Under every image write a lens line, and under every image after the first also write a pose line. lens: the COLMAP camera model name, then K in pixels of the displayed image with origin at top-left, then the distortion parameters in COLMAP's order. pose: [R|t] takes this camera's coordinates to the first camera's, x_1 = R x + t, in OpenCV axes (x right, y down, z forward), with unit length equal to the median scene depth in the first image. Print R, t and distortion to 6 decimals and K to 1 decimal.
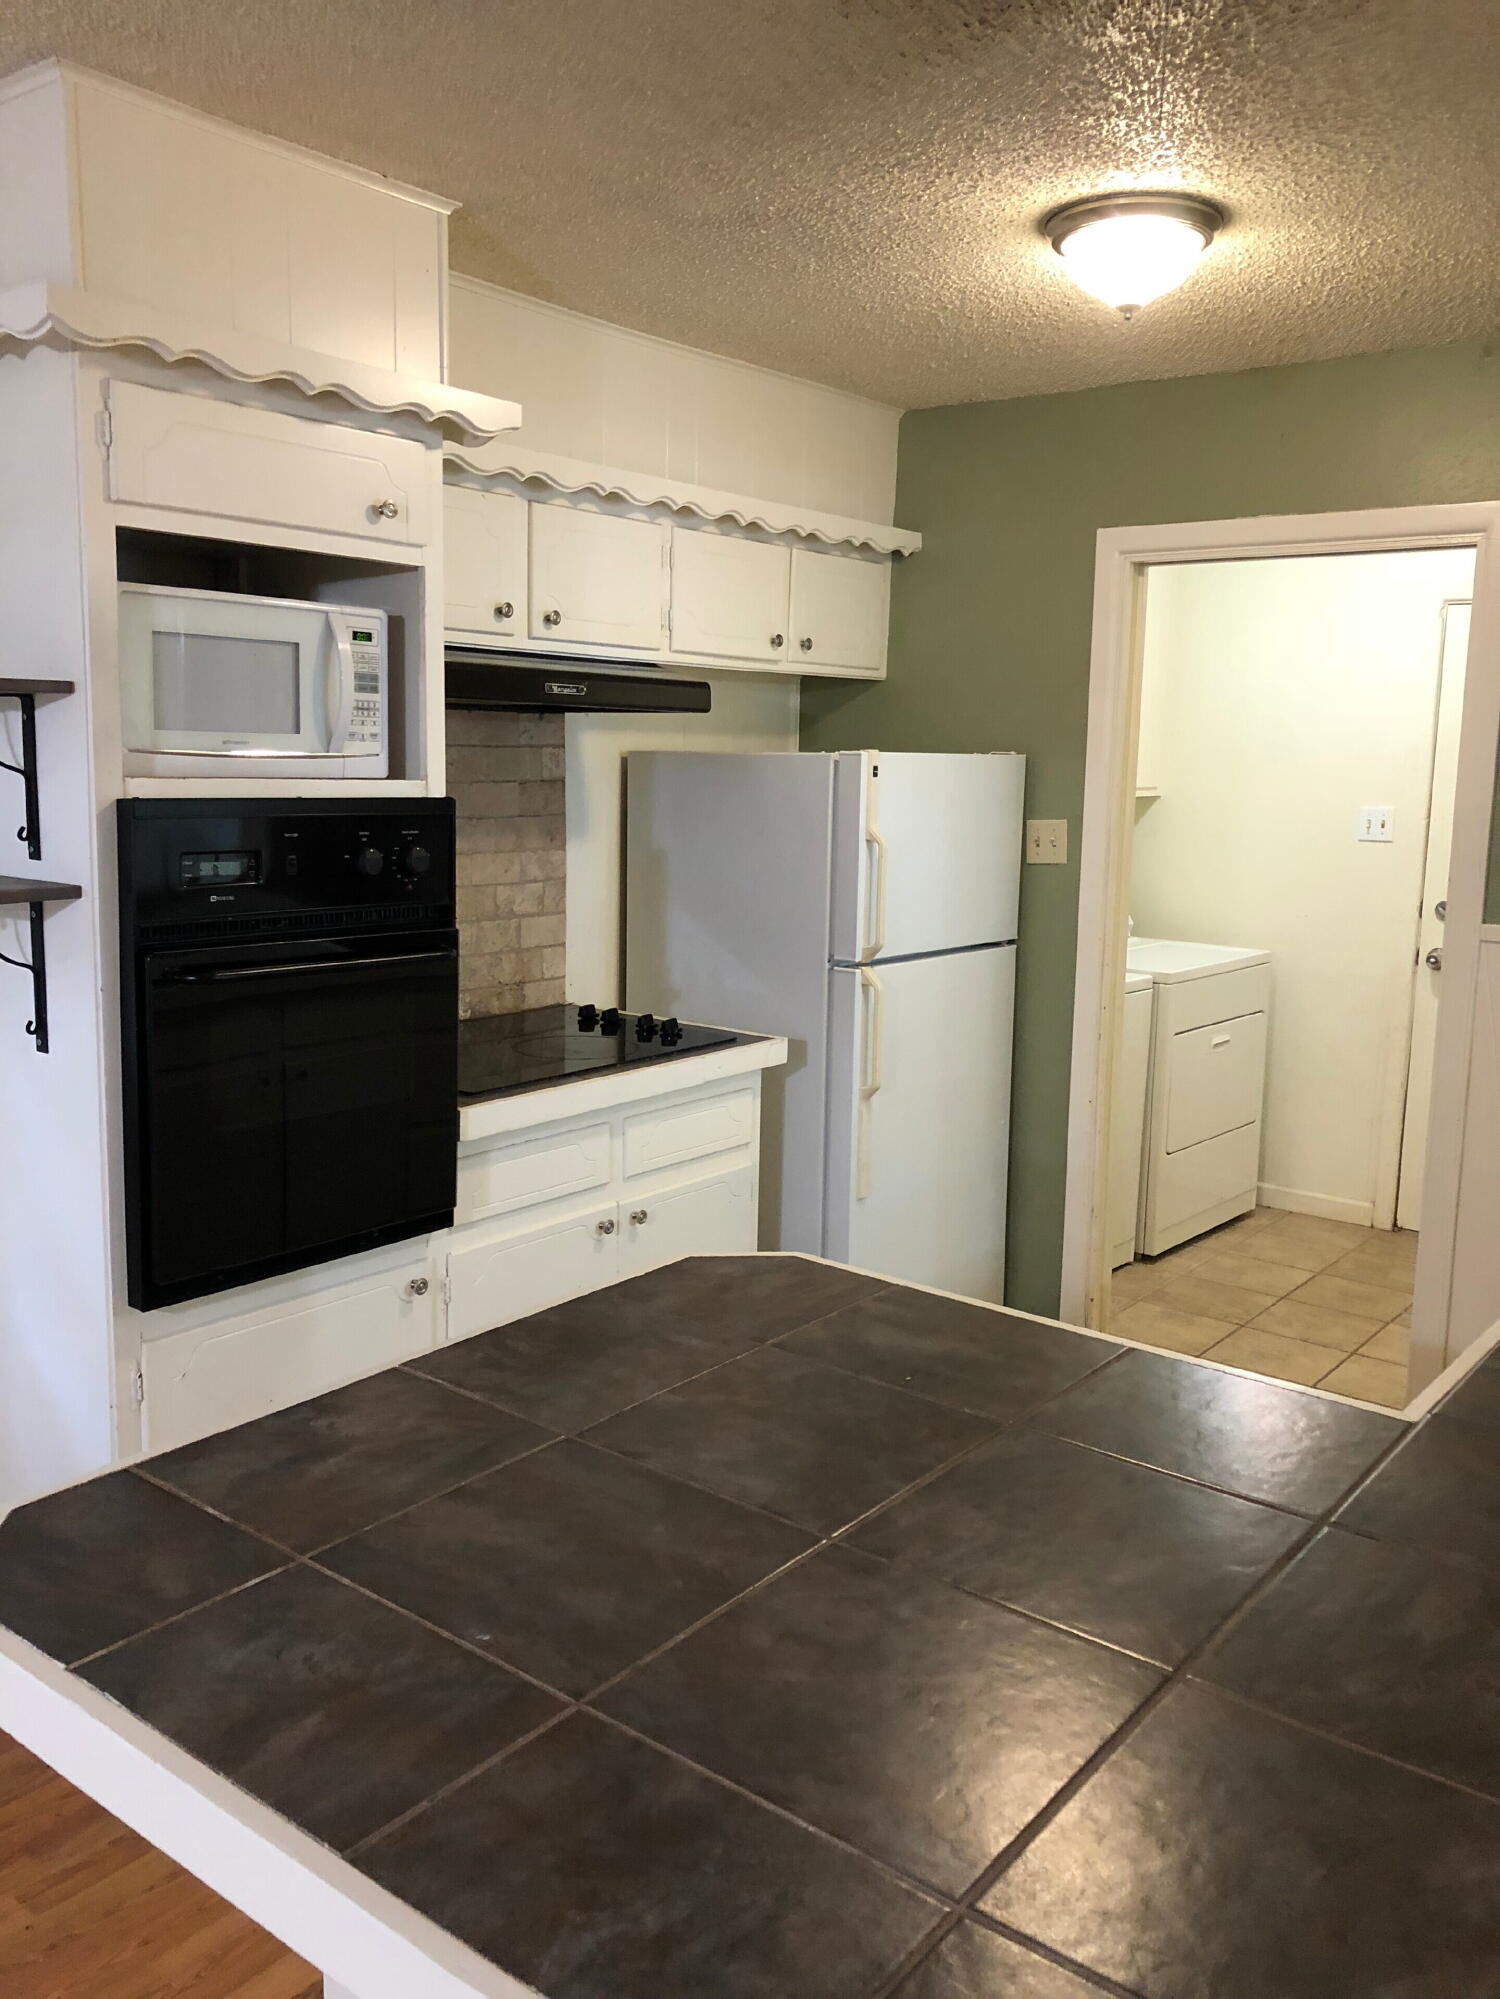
lens RADIAL K [[1674.0, 0, 750.0], [0, 1674.0, 999.5], [0, 0, 1]] dist [0.013003, -0.002779]
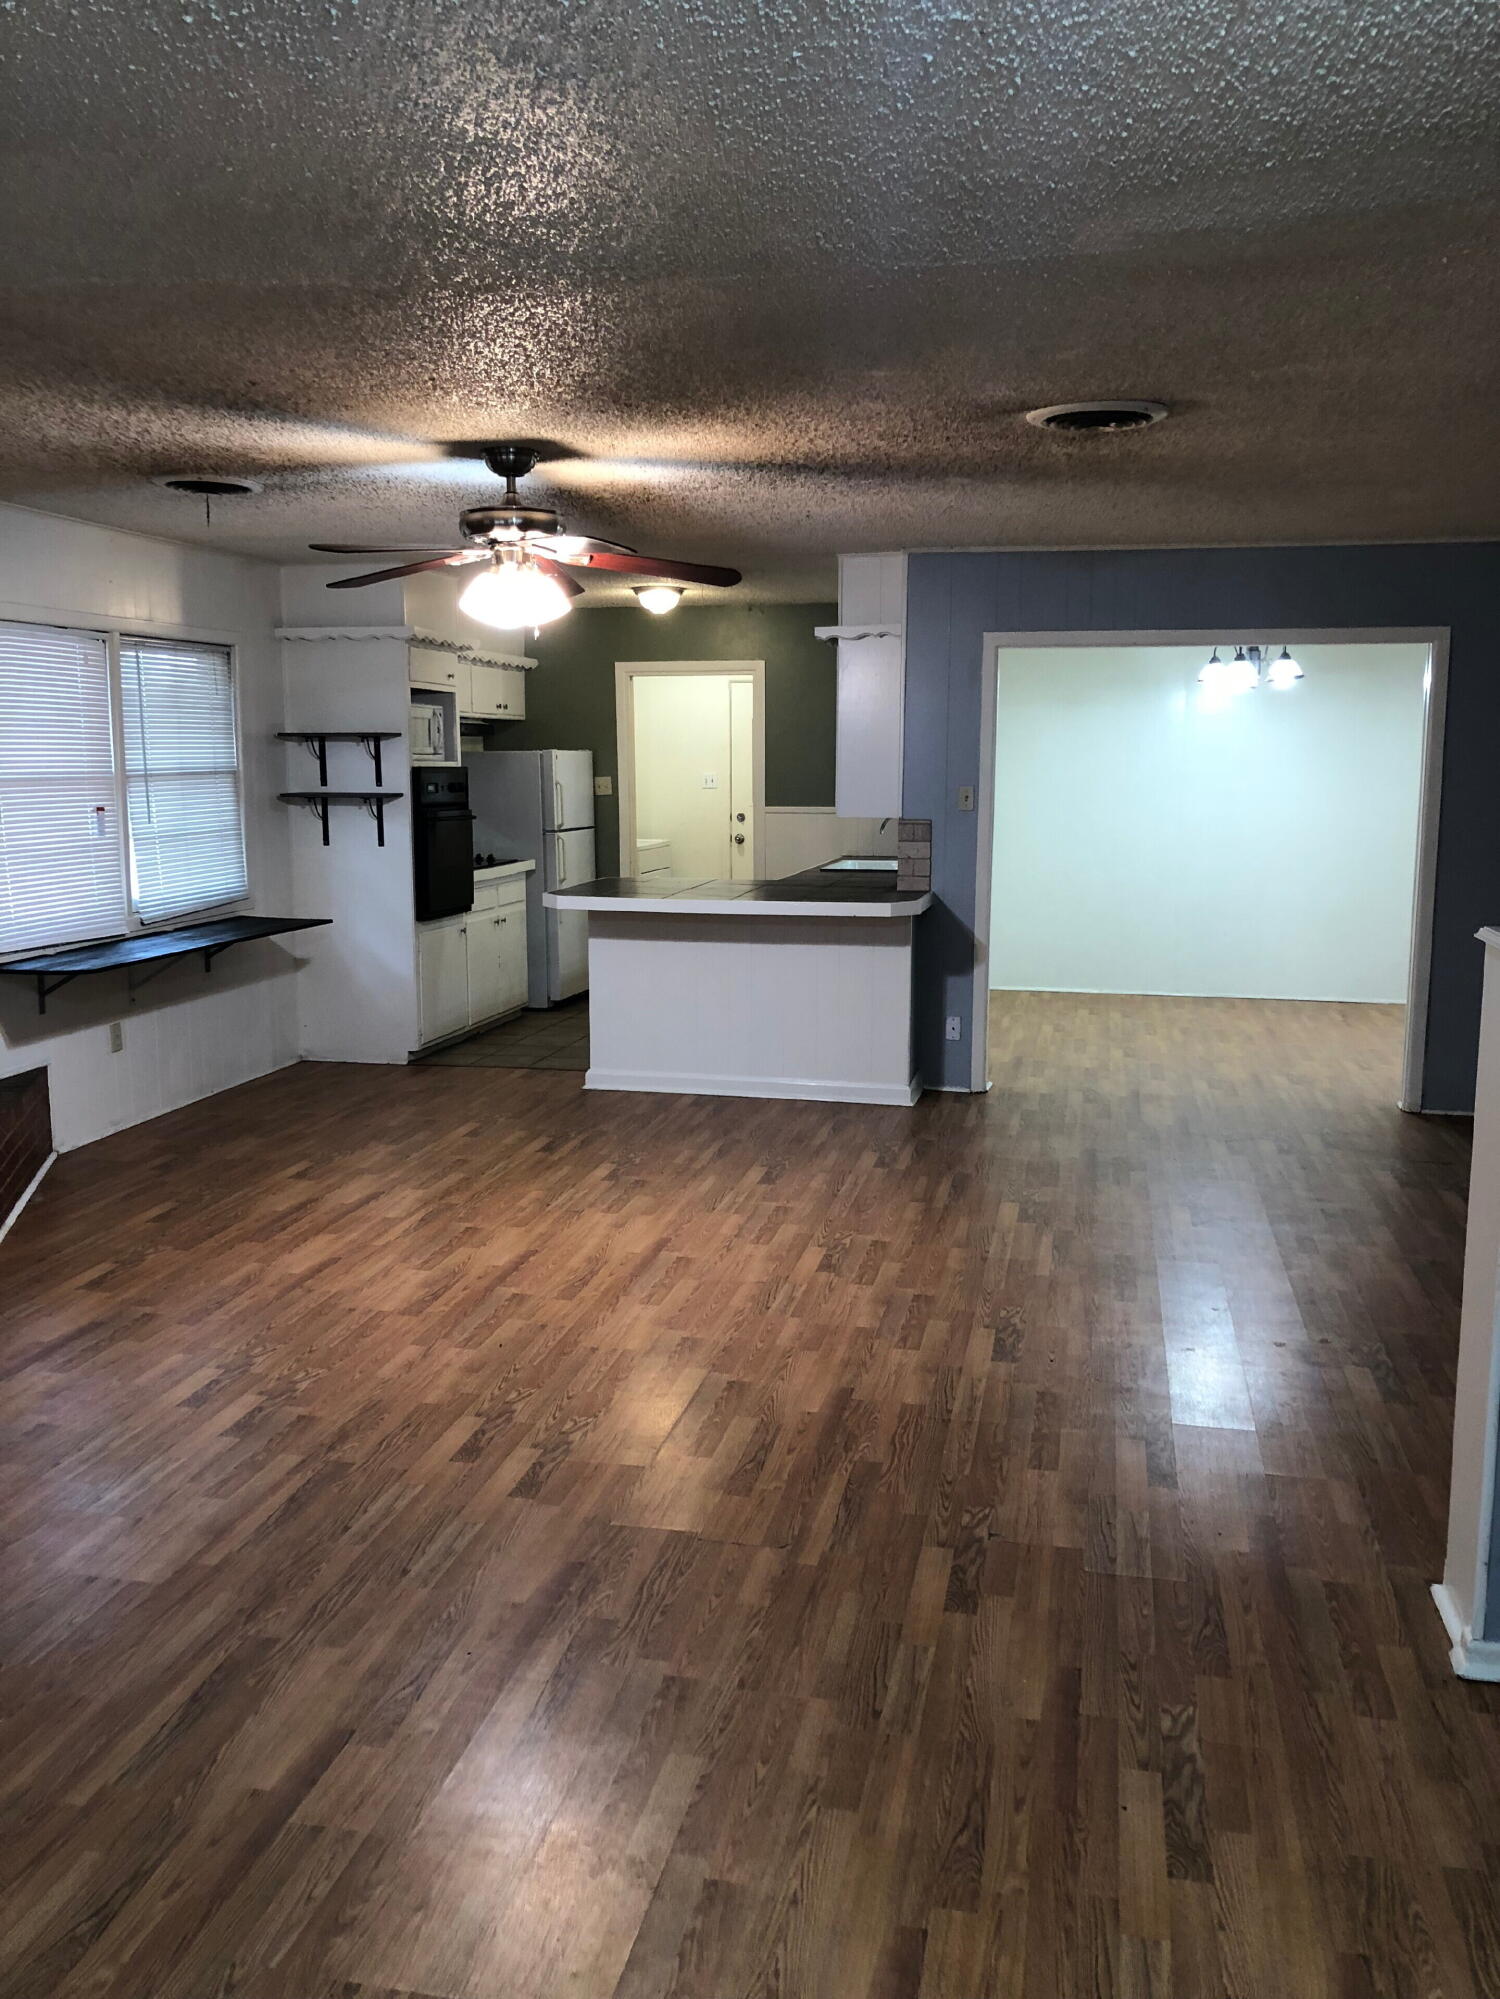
lens RADIAL K [[1674.0, 0, 750.0], [0, 1674.0, 999.5], [0, 0, 1]] dist [0.013003, -0.002779]
pose [[0.901538, -0.078028, 0.425606, -0.813251], [0.077813, 0.996807, 0.017919, 0.223022], [-0.425646, 0.016963, 0.904731, -1.535336]]
